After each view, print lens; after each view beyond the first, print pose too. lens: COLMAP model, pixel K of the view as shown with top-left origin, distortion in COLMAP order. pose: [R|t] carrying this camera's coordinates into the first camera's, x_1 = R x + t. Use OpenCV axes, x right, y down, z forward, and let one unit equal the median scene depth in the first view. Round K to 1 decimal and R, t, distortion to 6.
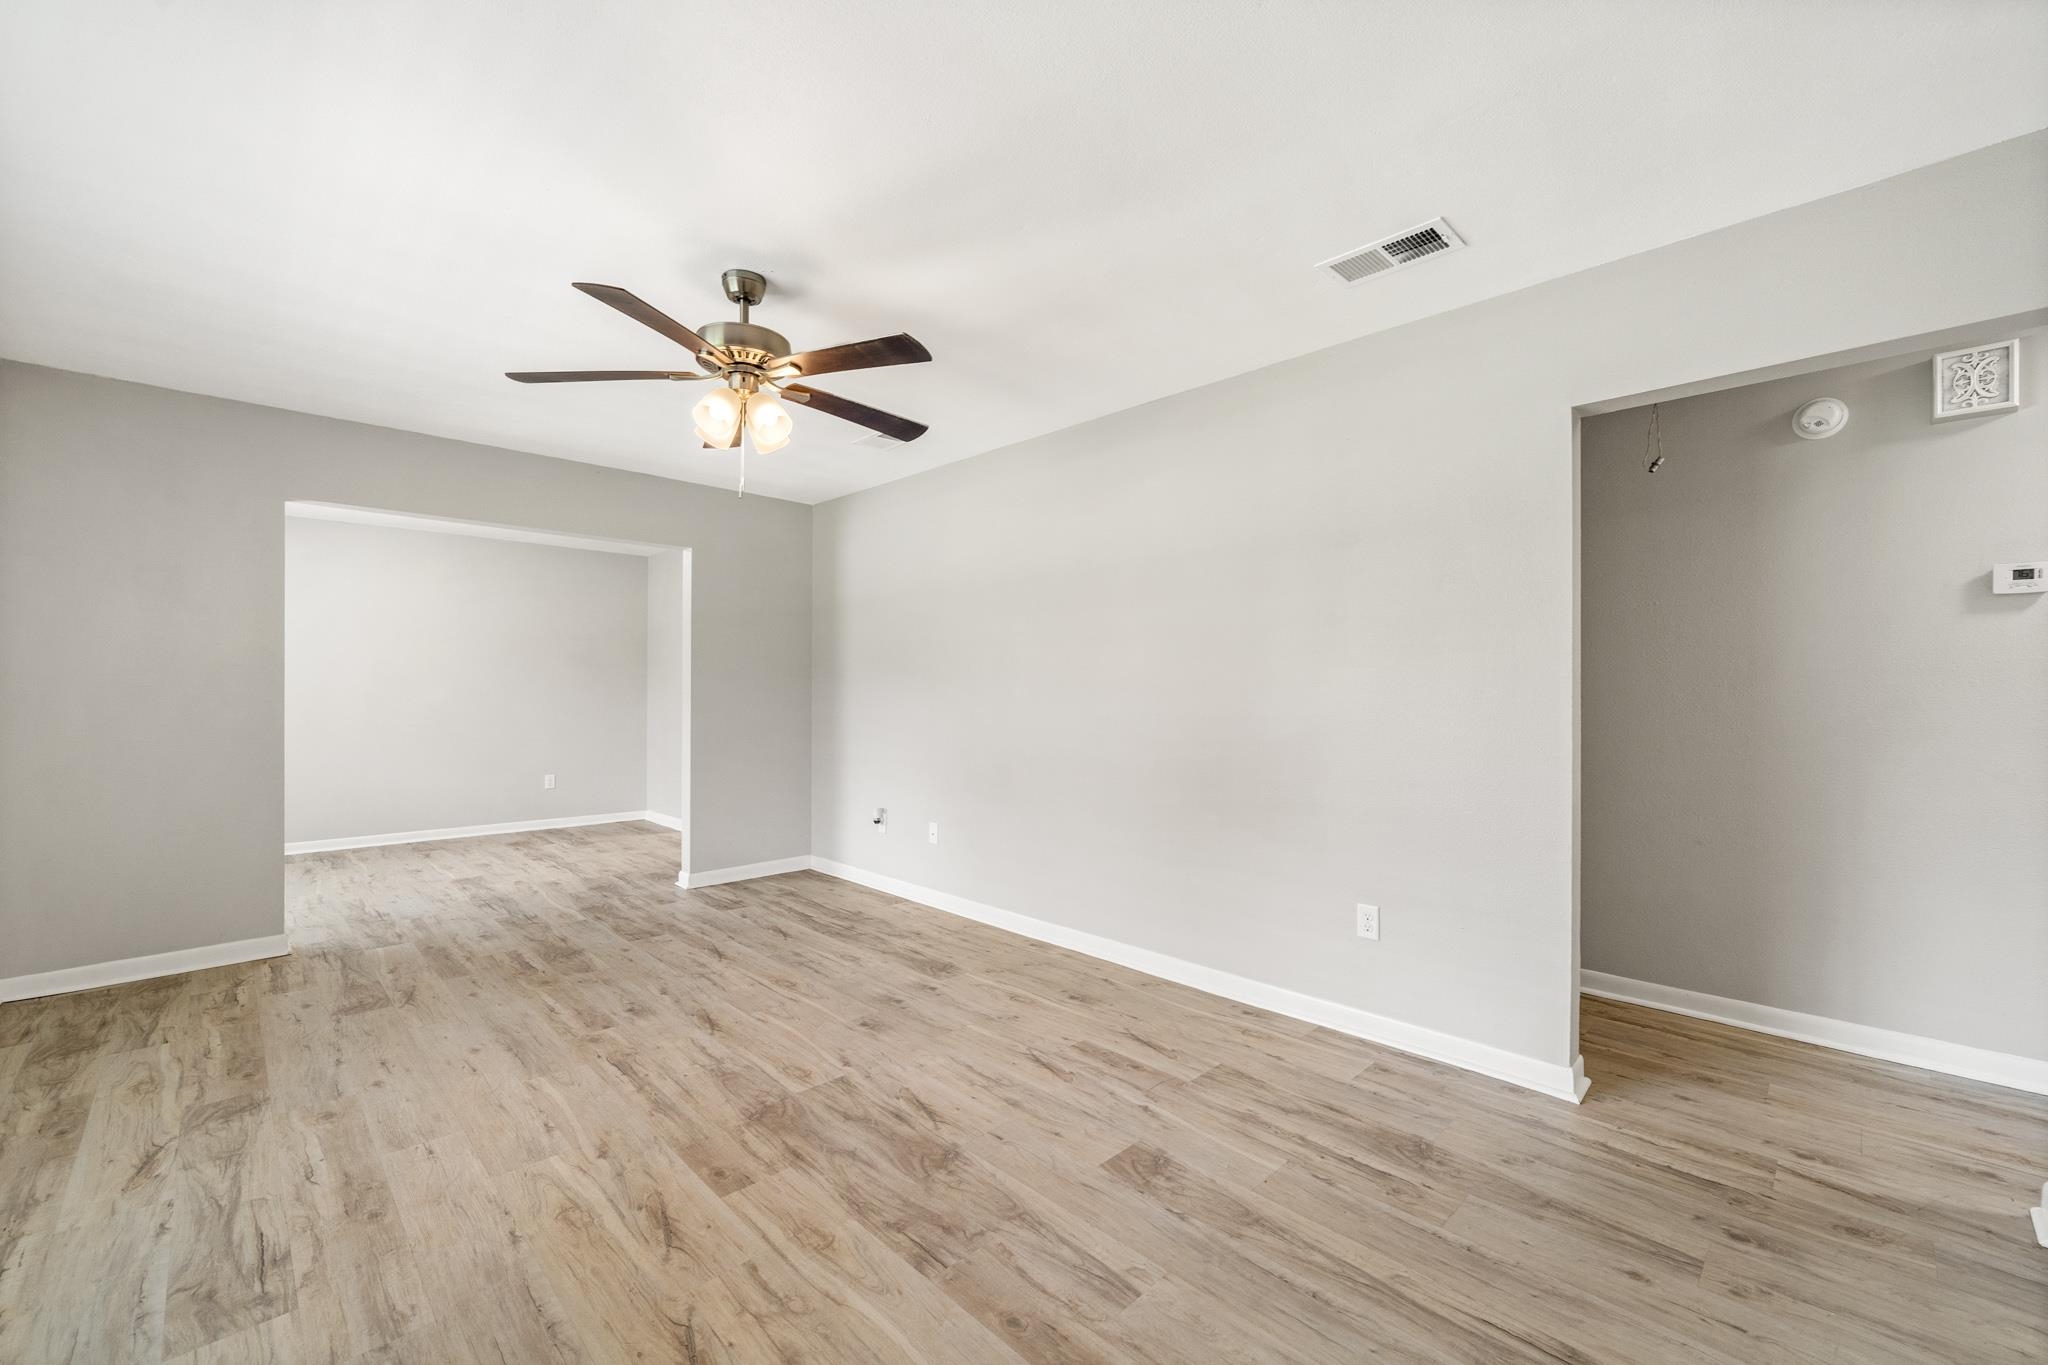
lens RADIAL K [[820.5, 0, 1011.8], [0, 820.5, 694.9], [0, 0, 1]] dist [0.000565, -0.000545]
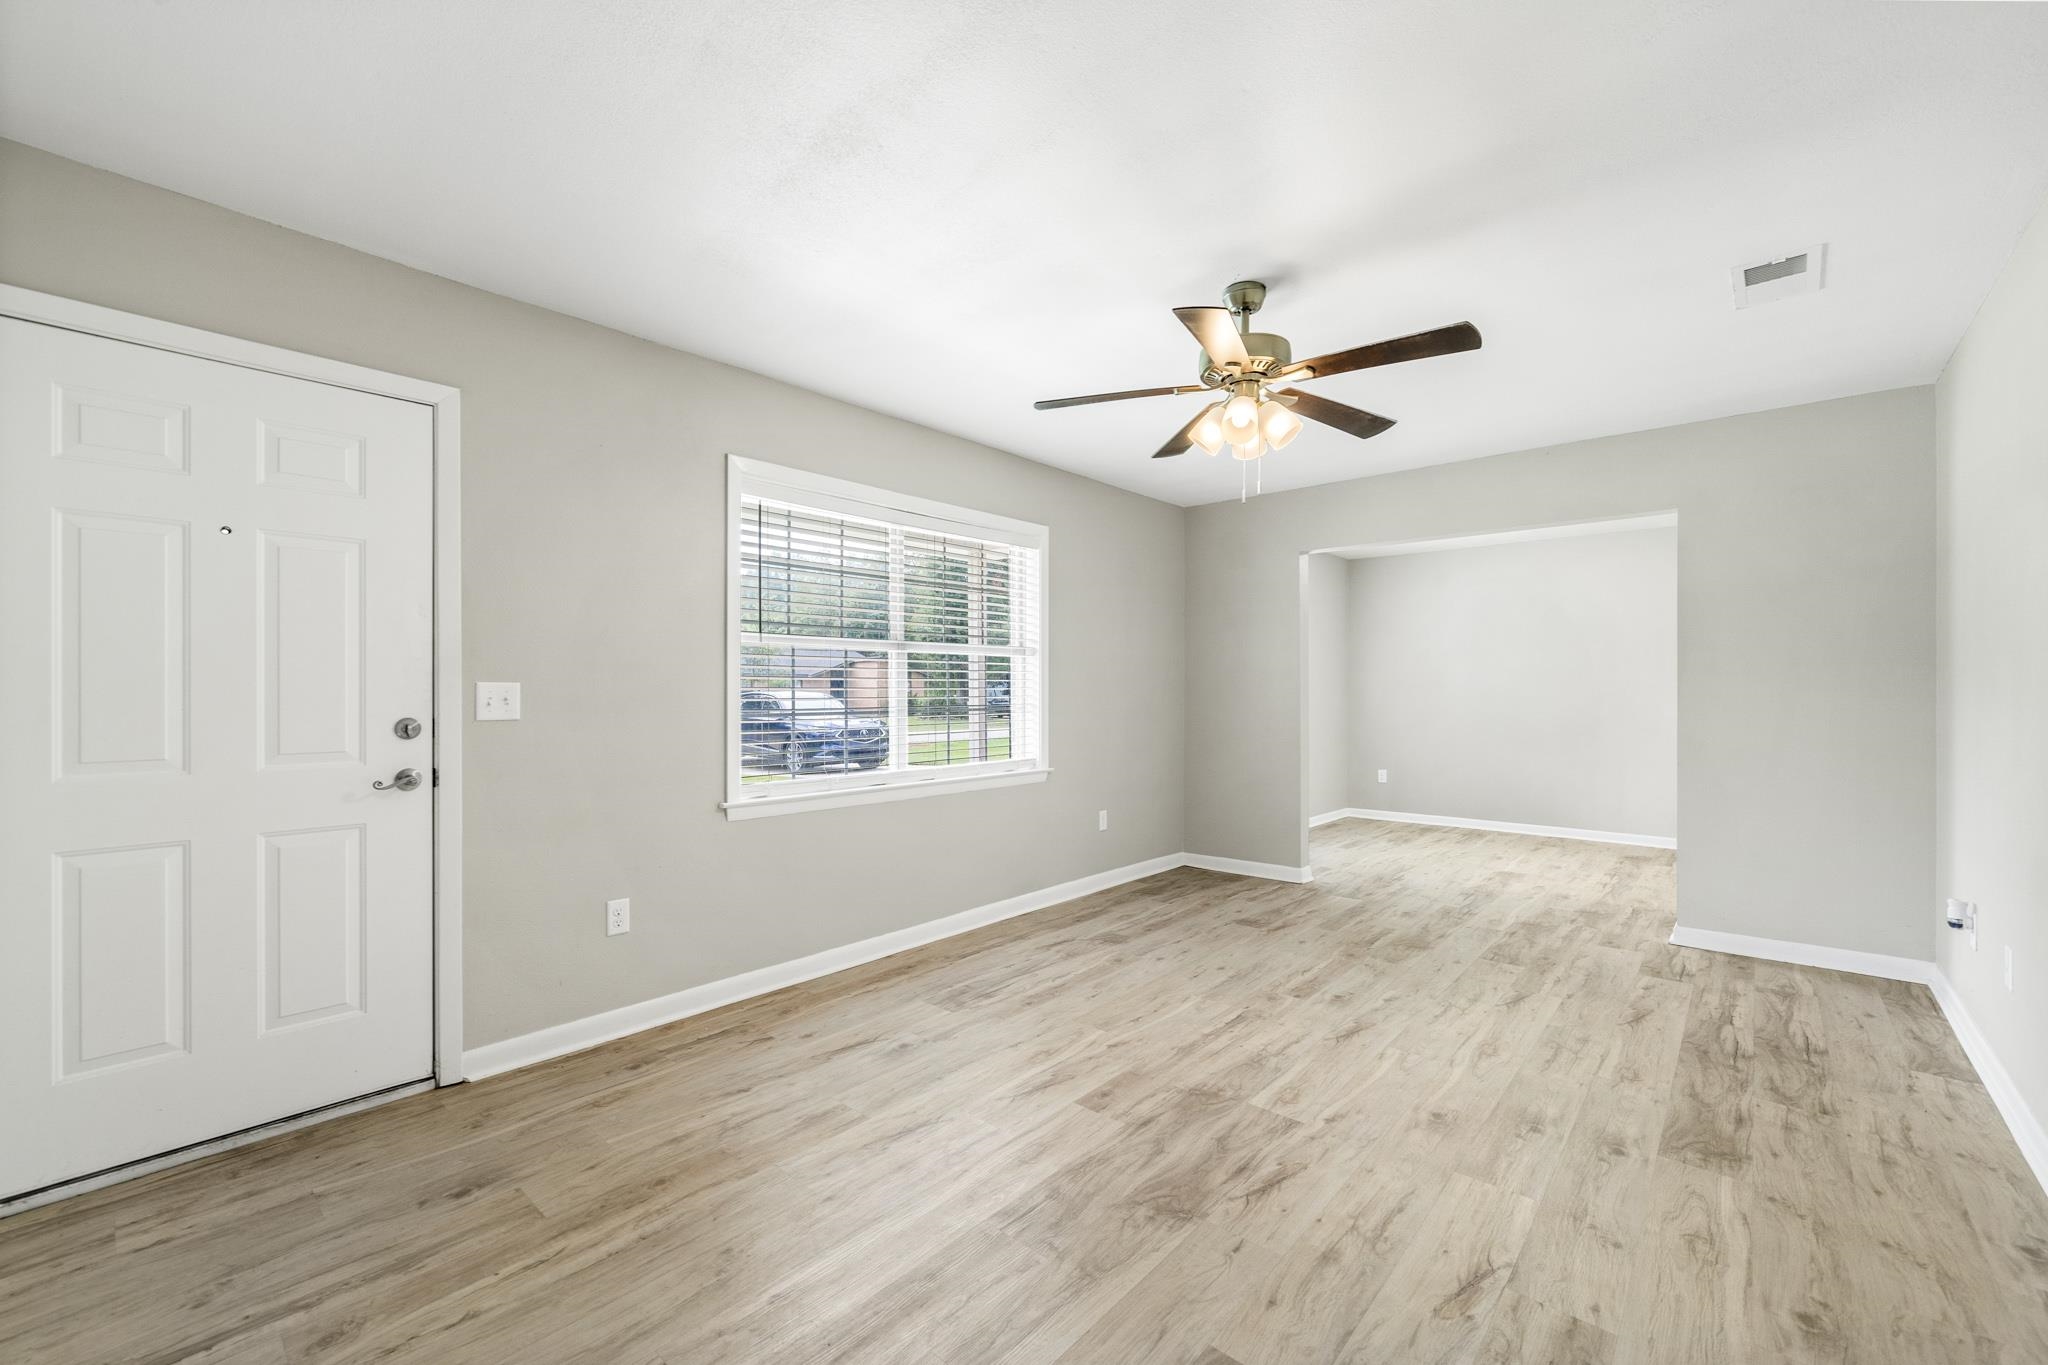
lens RADIAL K [[820.5, 0, 1031.5], [0, 820.5, 686.5], [0, 0, 1]] dist [0.000565, -0.000545]
pose [[0.084008, -0.008860, -0.996426, 0.632550], [-0.004589, 0.999946, -0.009278, 0.001225], [0.996454, 0.005352, 0.083963, 0.603344]]
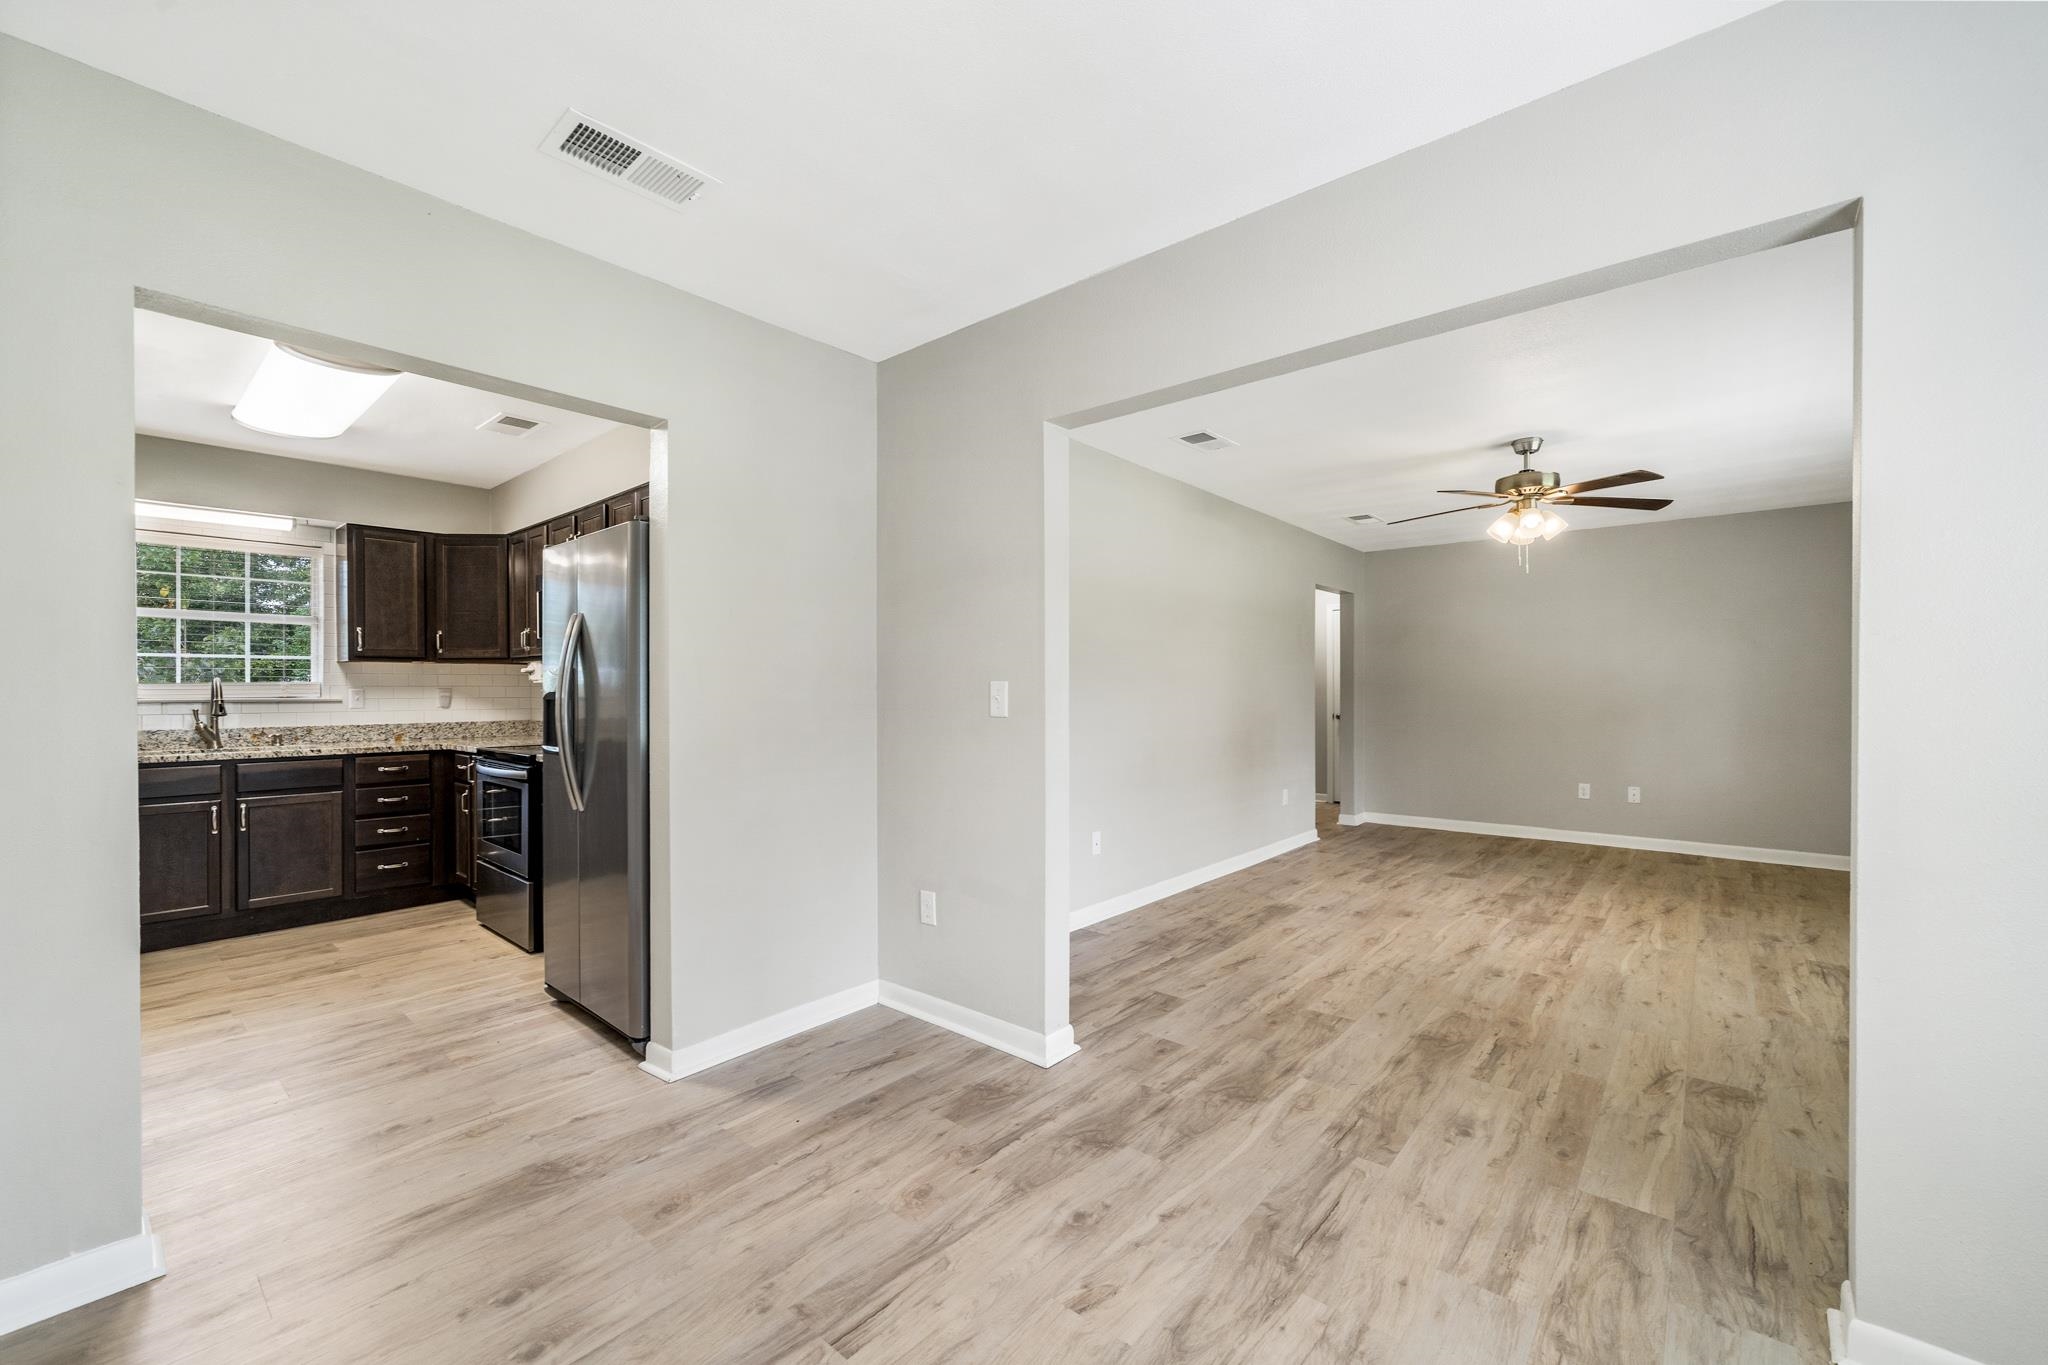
lens RADIAL K [[820.5, 0, 1013.1], [0, 820.5, 688.5], [0, 0, 1]] dist [0.000565, -0.000545]
pose [[-0.091512, -0.000658, 0.995804, -1.768055], [0.003538, 0.999993, 0.000986, -0.016853], [-0.995798, 0.003613, -0.091509, 2.043899]]
